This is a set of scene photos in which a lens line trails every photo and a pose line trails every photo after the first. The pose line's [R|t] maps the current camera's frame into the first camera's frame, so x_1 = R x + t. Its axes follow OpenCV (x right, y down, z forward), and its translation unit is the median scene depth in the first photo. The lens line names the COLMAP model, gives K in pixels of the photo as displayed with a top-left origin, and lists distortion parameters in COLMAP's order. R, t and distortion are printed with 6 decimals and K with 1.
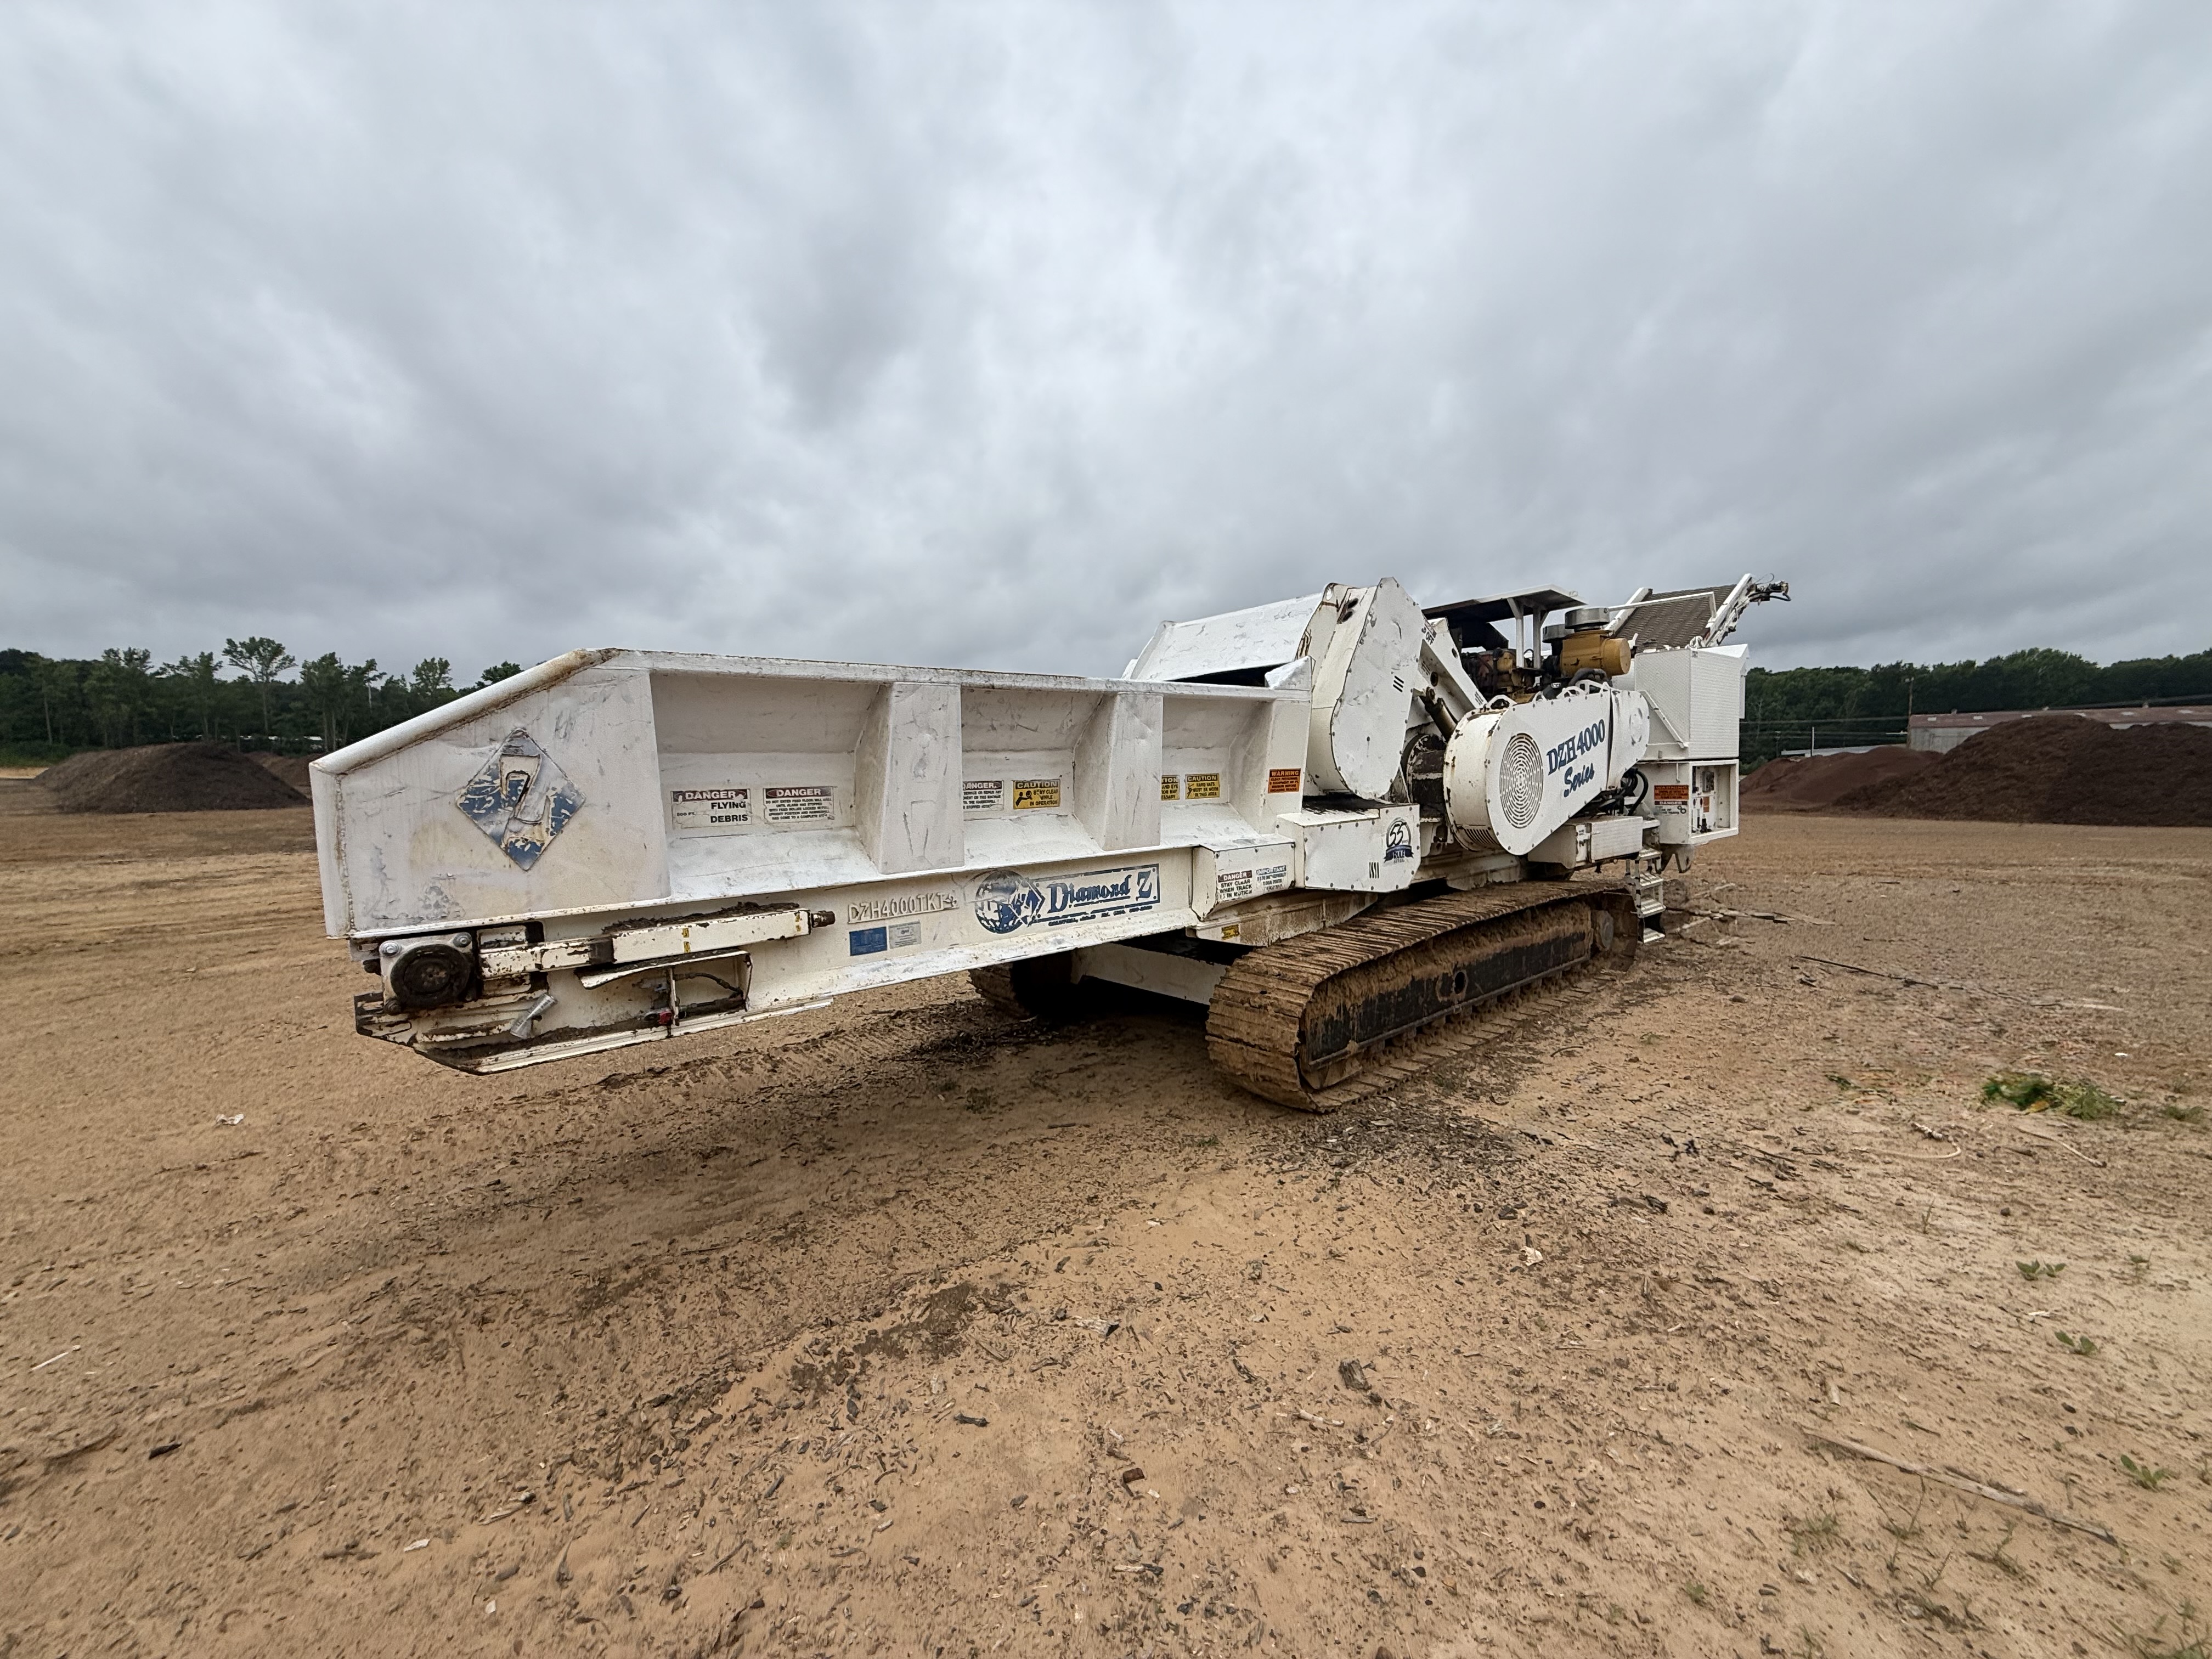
lens RADIAL K [[885.9, 0, 1116.3], [0, 885.9, 841.9], [0, 0, 1]] dist [0.001317, 0.000371]
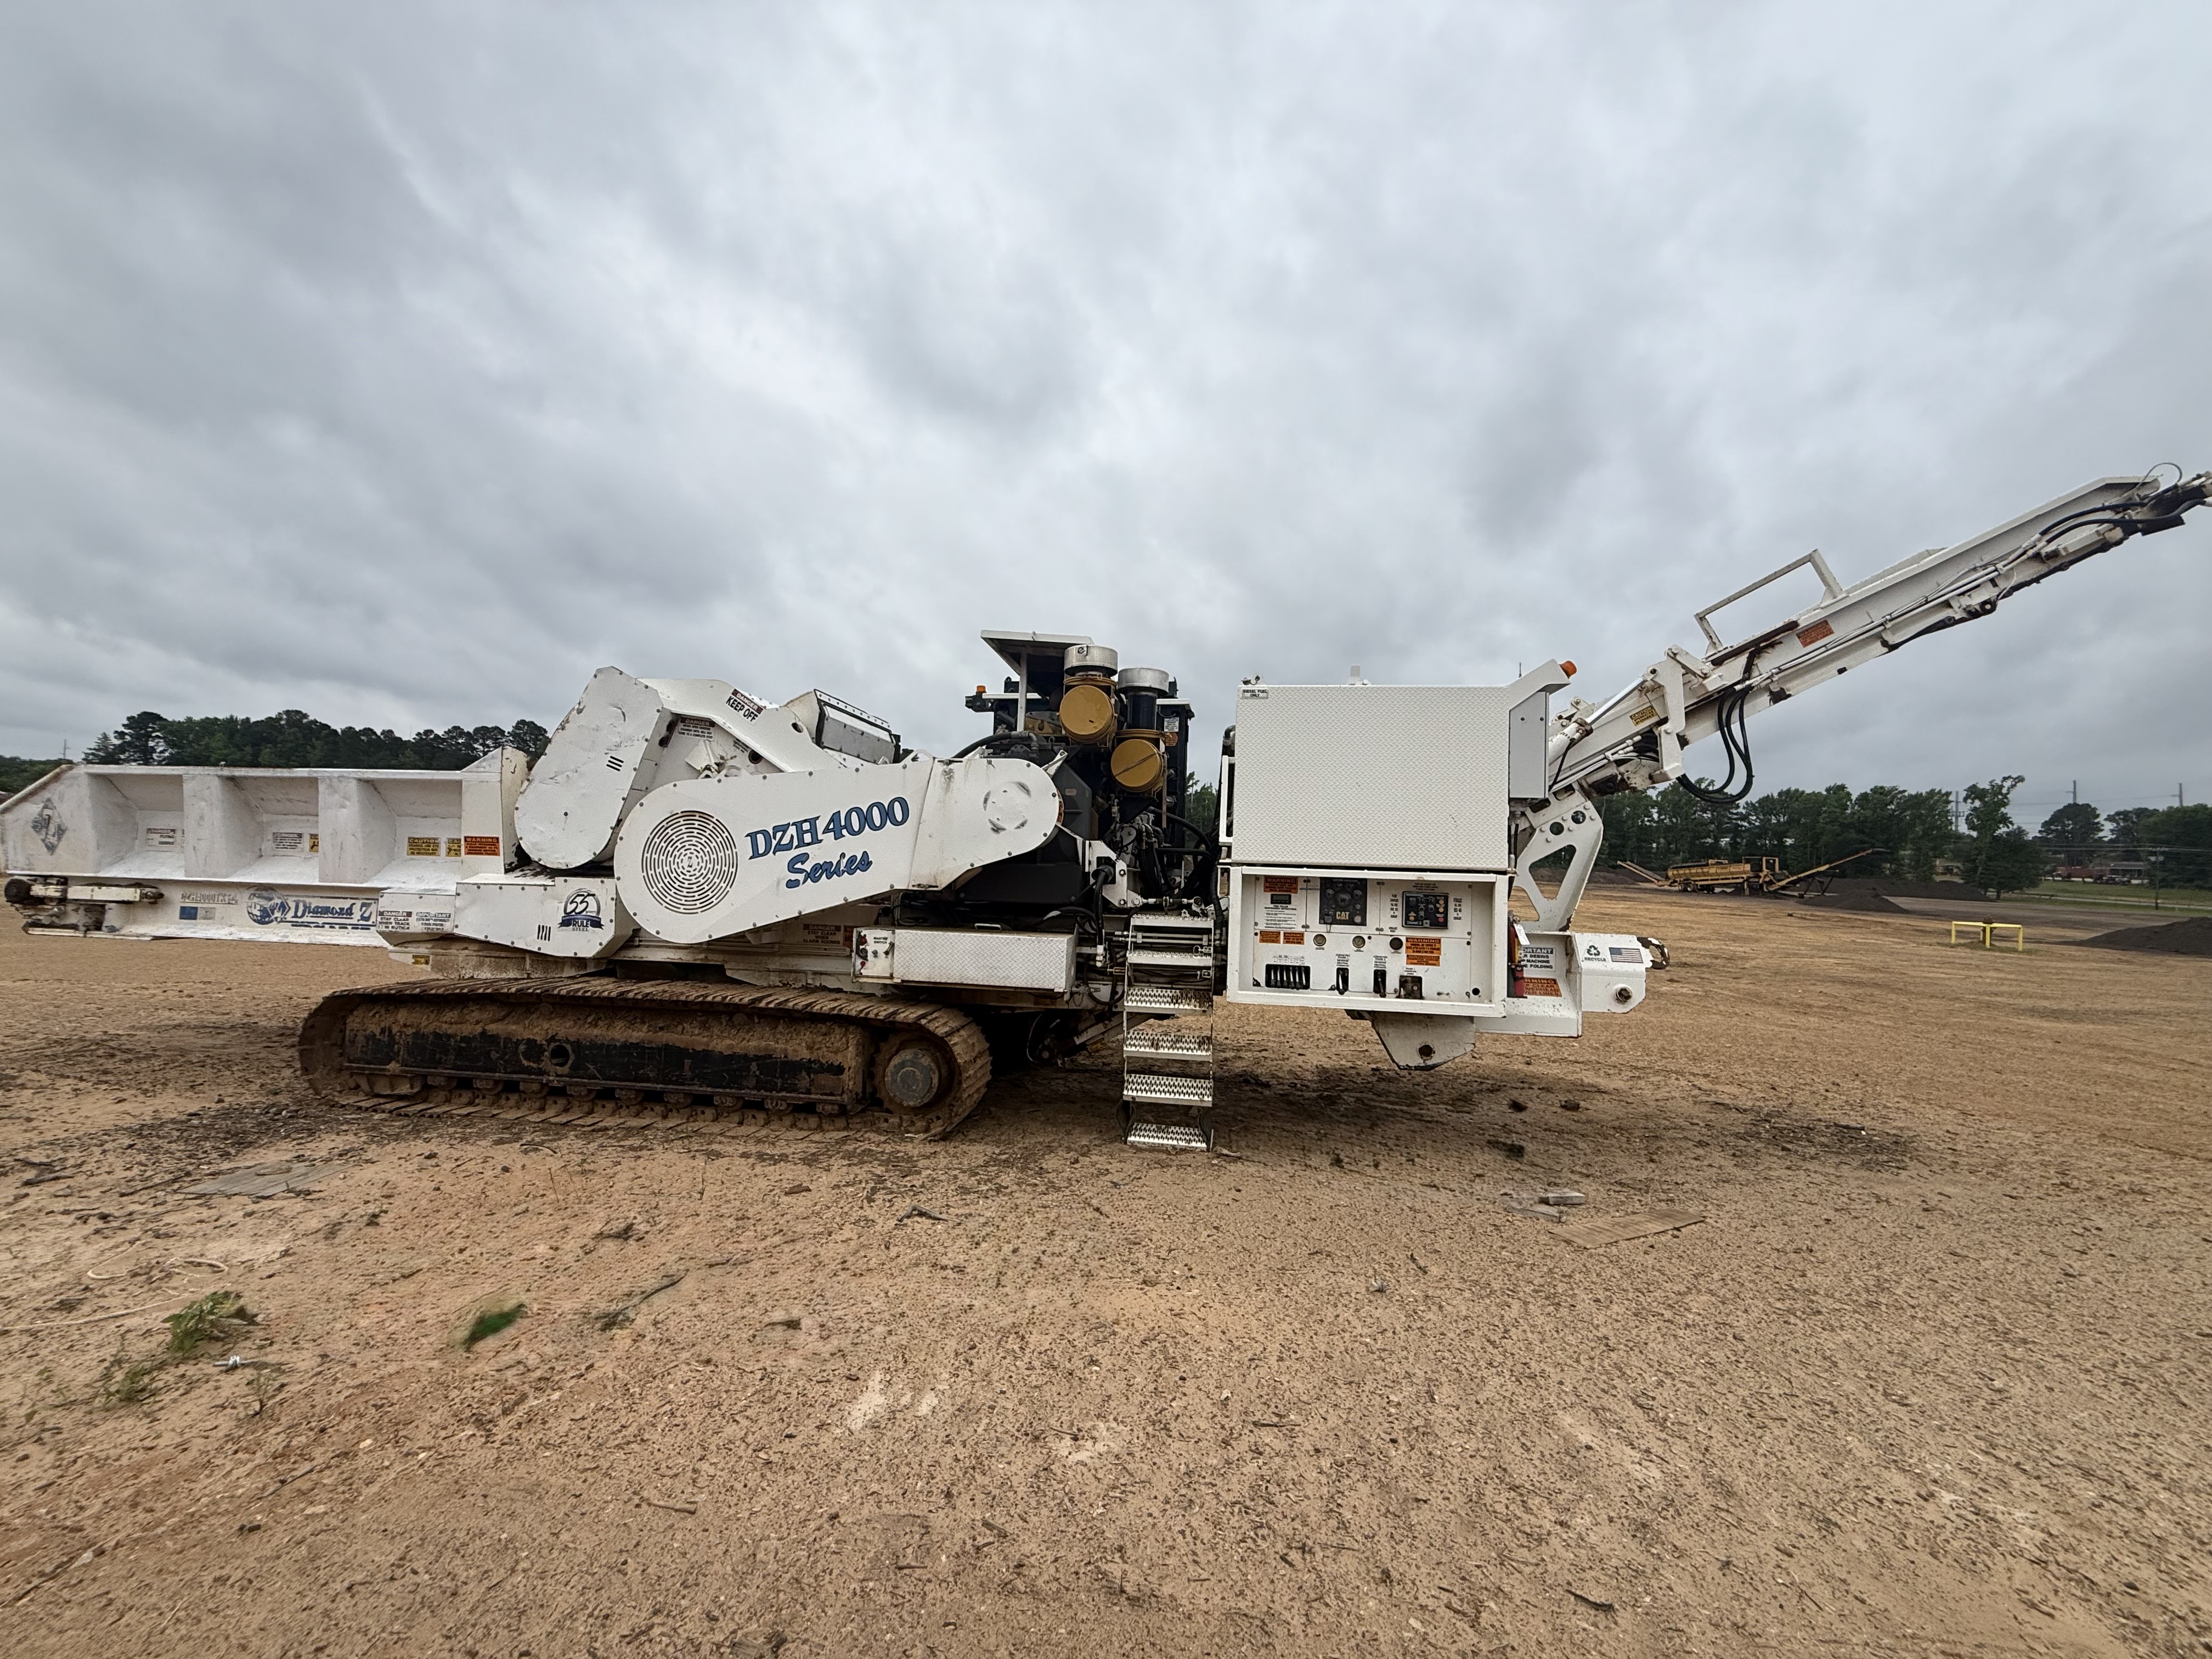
lens RADIAL K [[885.9, 0, 1210.6], [0, 885.9, 859.4], [0, 0, 1]] dist [0.001317, 0.000371]
pose [[0.664309, 0.031656, -0.746787, 2.007813], [-0.112892, 0.991891, -0.058378, -0.105662], [0.738884, 0.123087, 0.662496, 1.058281]]
